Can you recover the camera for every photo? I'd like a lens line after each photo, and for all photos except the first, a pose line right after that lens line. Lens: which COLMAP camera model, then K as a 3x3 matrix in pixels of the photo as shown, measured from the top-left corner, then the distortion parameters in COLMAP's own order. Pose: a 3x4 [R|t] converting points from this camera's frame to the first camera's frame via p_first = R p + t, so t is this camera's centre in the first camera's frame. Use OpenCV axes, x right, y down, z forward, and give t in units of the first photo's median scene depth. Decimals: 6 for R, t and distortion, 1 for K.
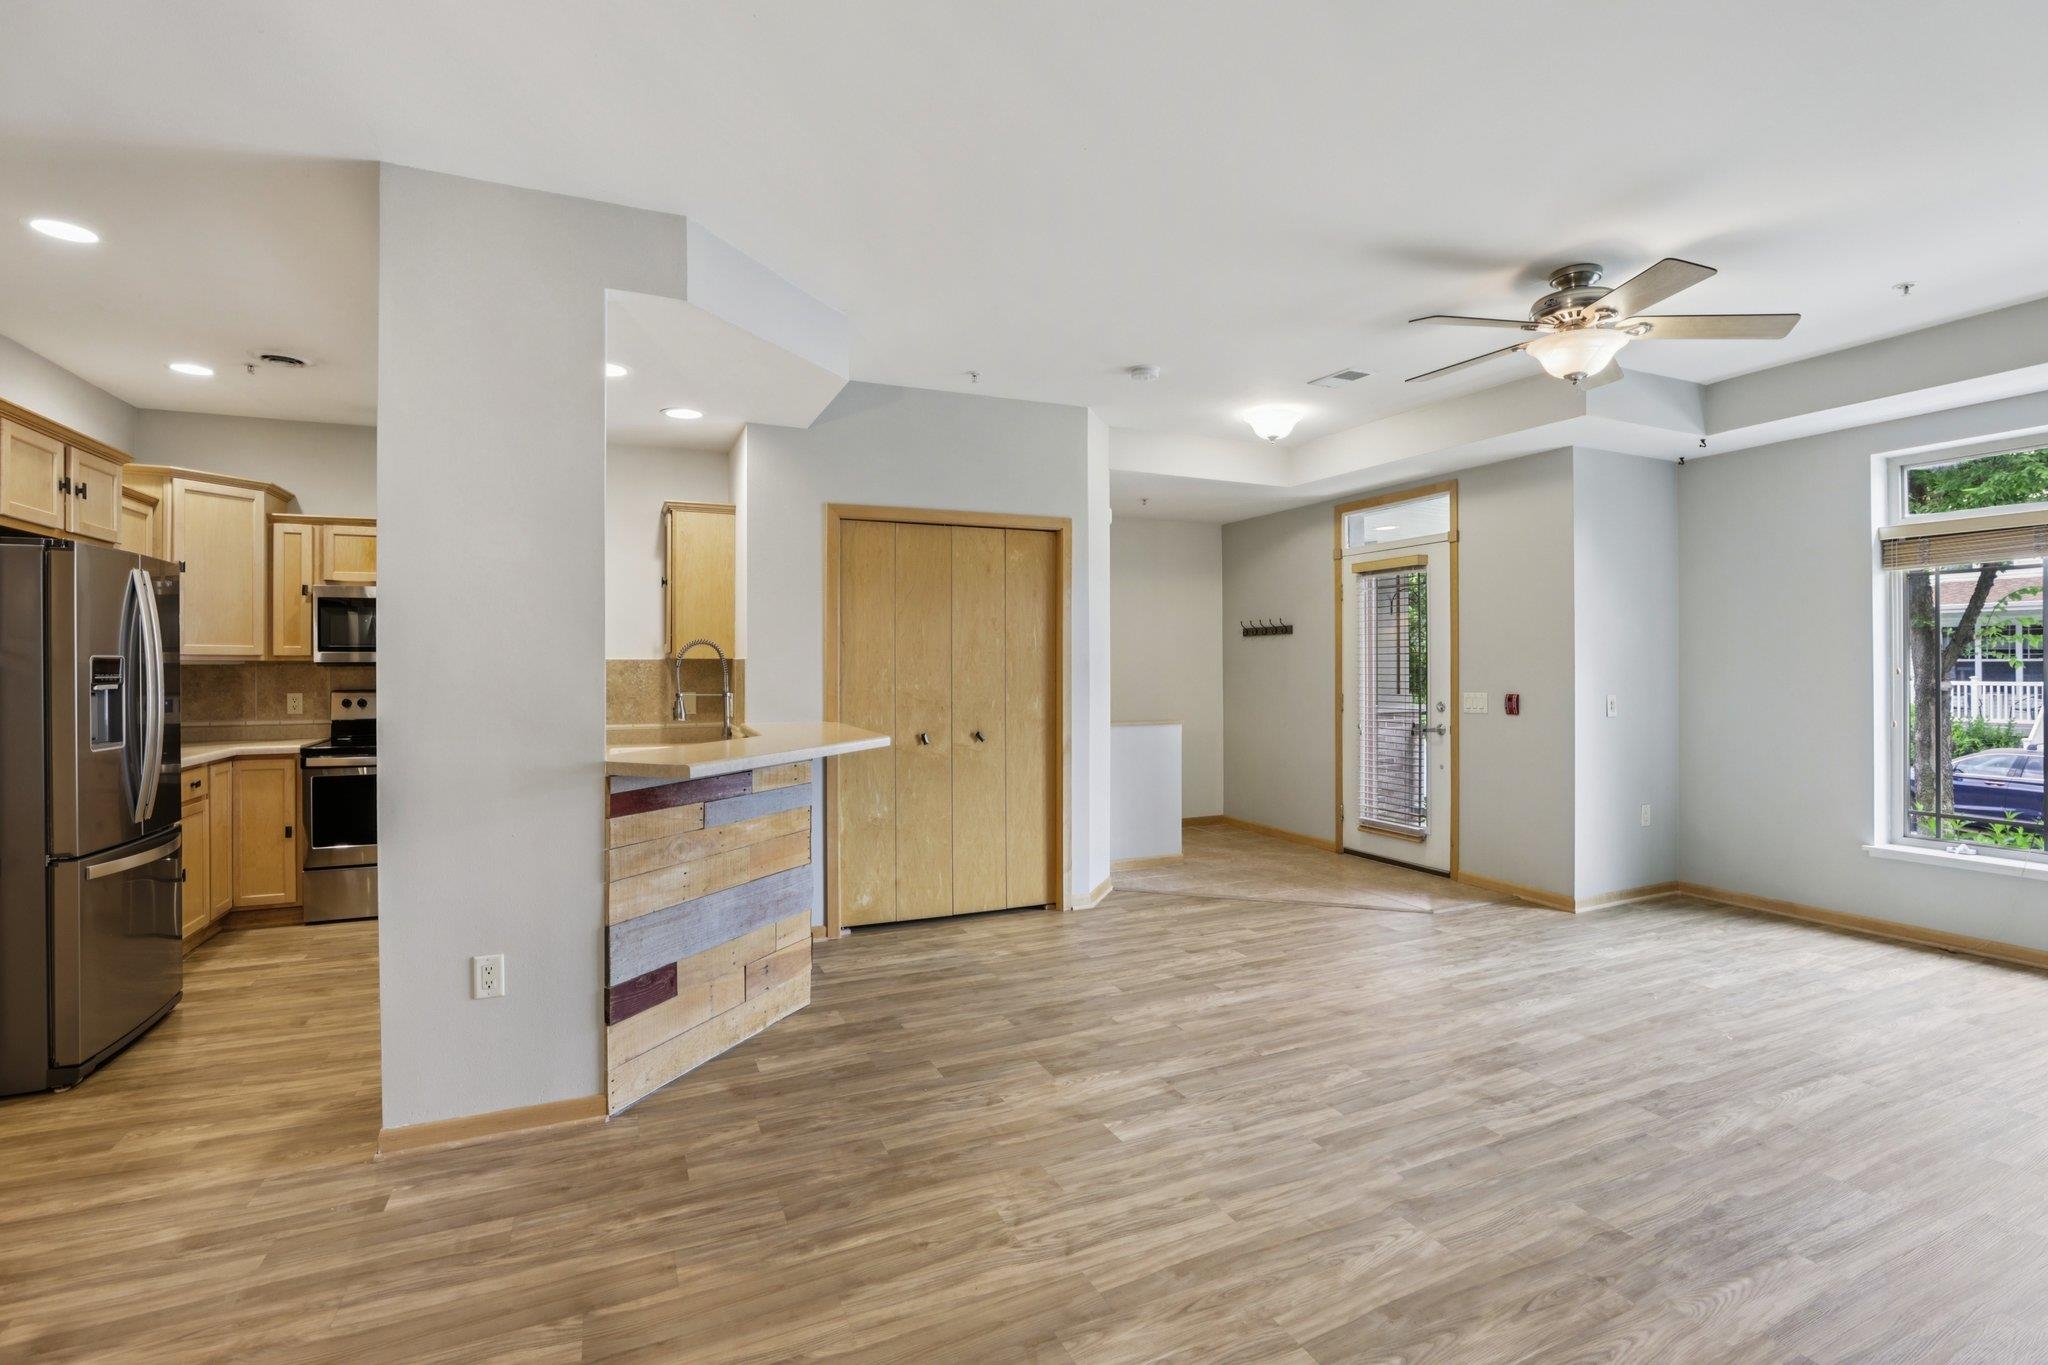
lens RADIAL K [[945.7, 0, 1025.6], [0, 945.7, 666.3], [0, 0, 1]] dist [-0.044769, 0.013418]
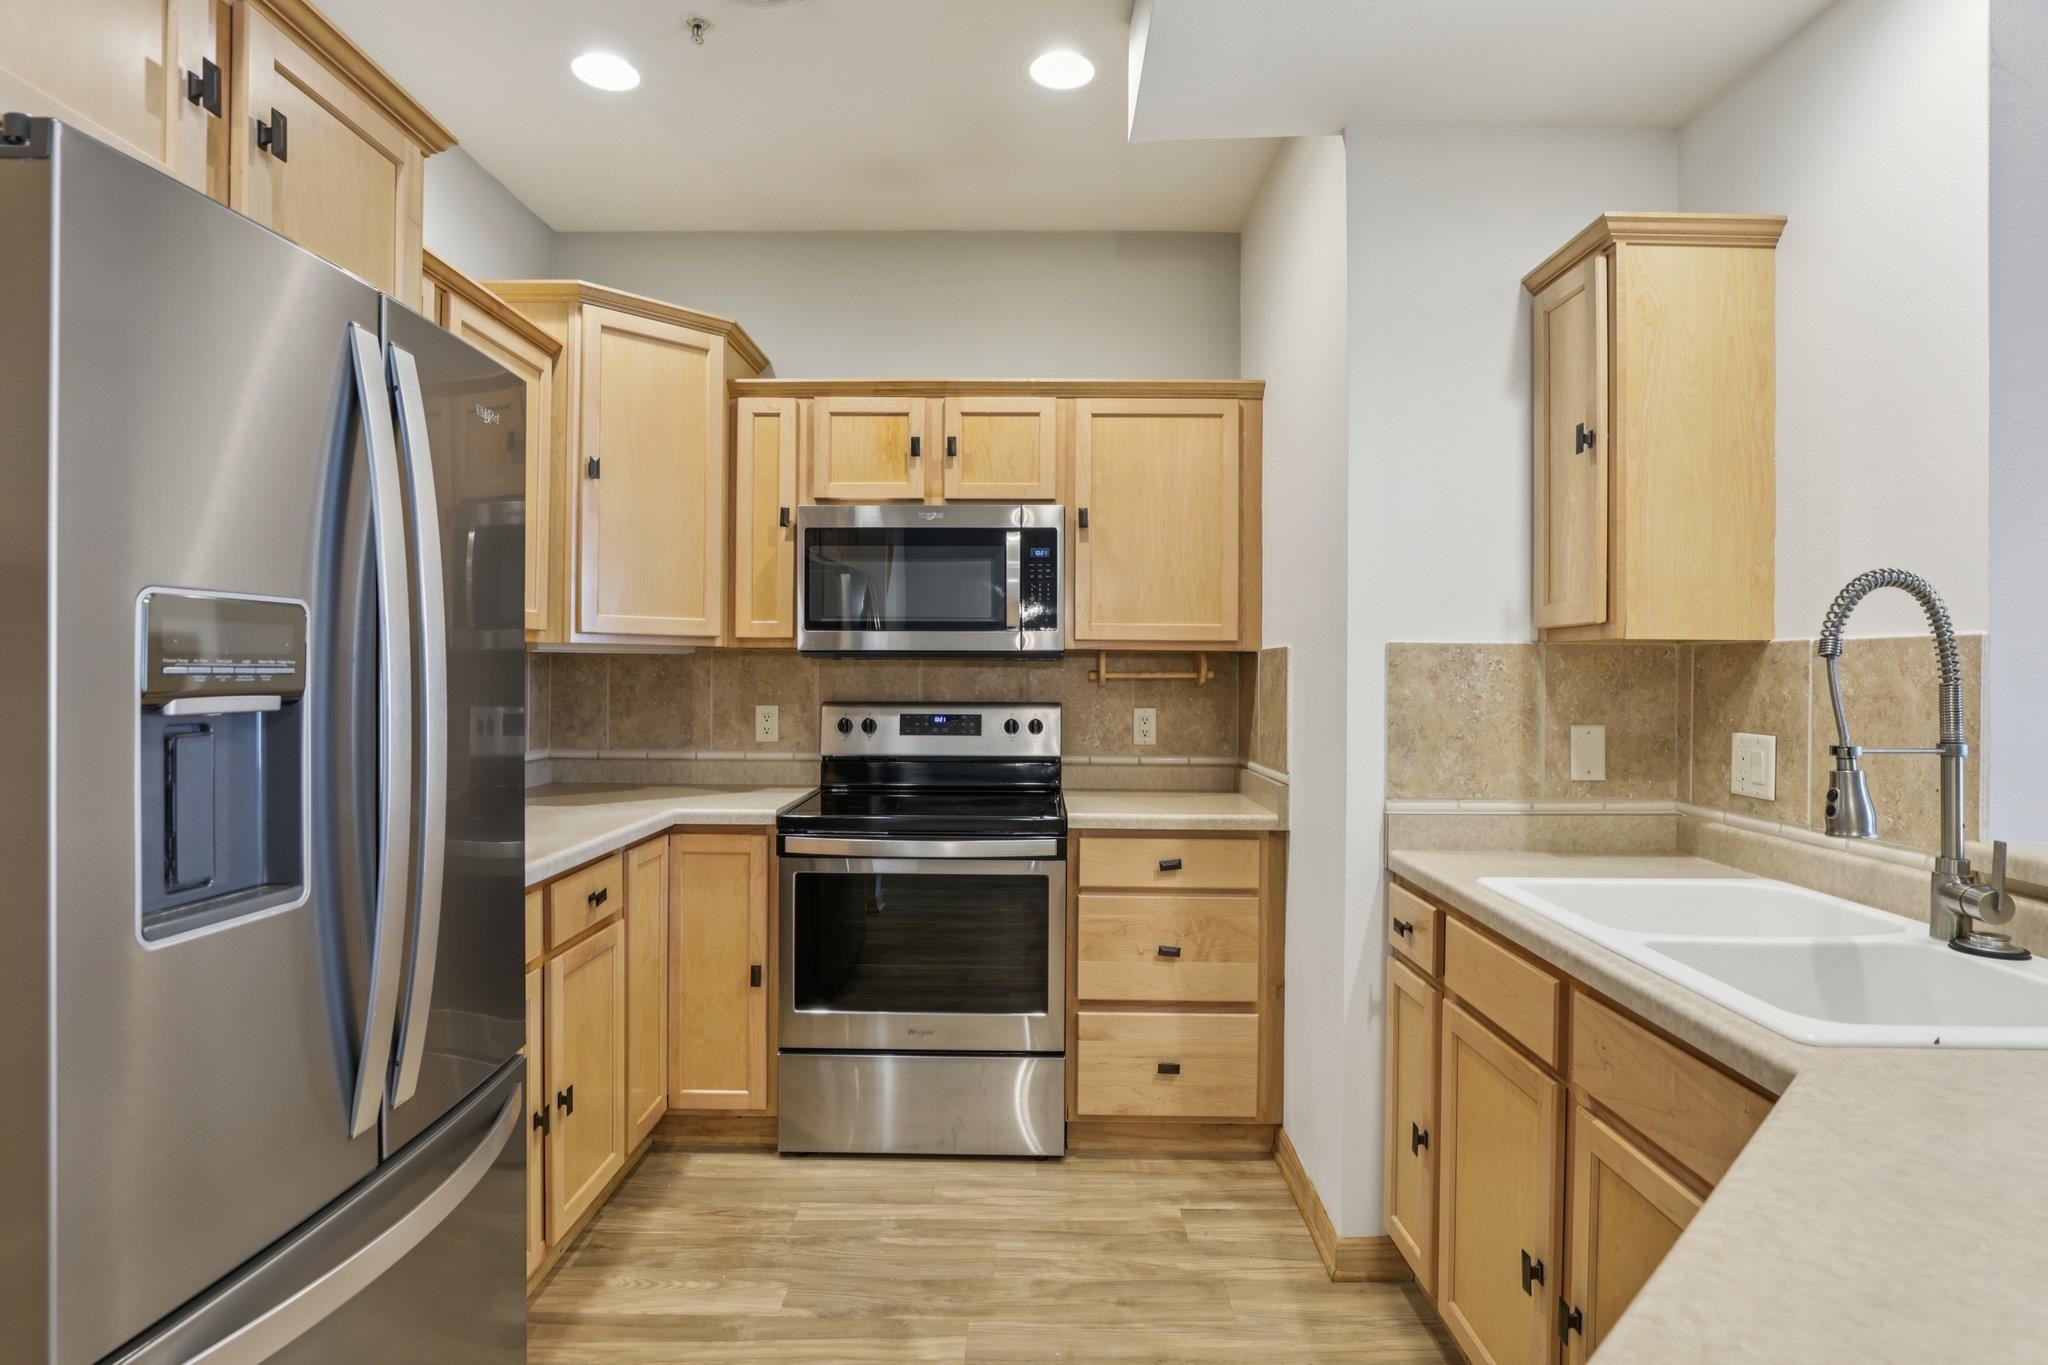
lens RADIAL K [[1051.4, 0, 1025.2], [0, 1051.4, 674.6], [0, 0, 1]] dist [-0.033276, 0.004745]
pose [[0.912307, 0.010162, -0.409382, -0.471107], [-0.009179, 0.999948, 0.004367, 0.007024], [0.409405, -0.000227, 0.912353, 0.587477]]
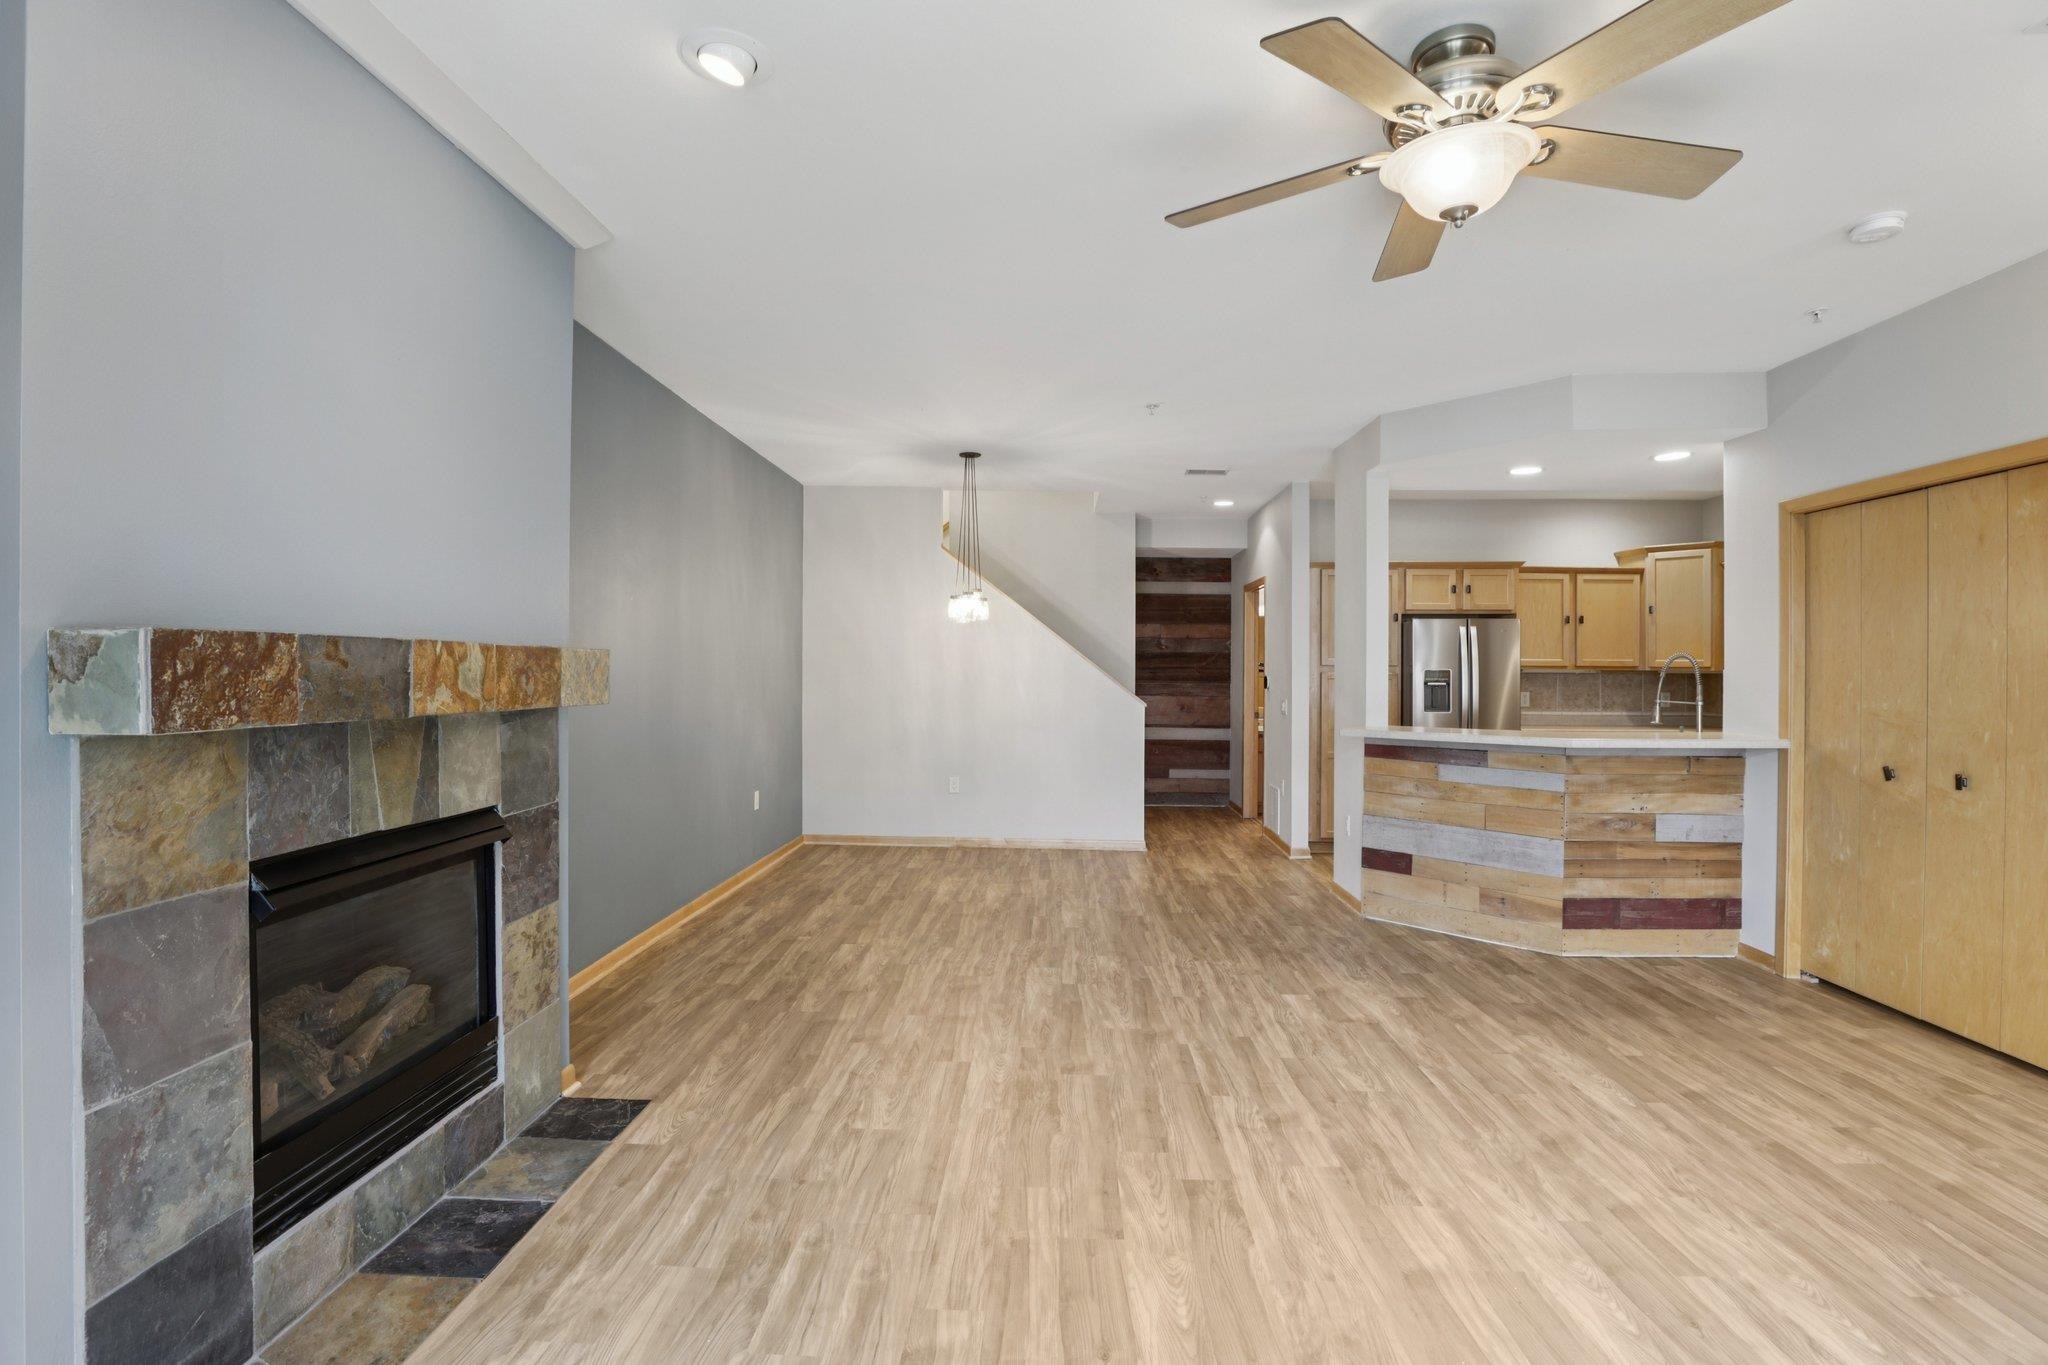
lens RADIAL K [[945.7, 0, 1024.0], [0, 945.7, 673.6], [0, 0, 1]] dist [-0.044769, 0.013418]
pose [[-0.444444, 0.003236, -0.895801, 1.007227], [-0.003873, 0.999977, 0.005534, -0.006469], [0.895798, 0.005929, -0.444421, 0.803555]]
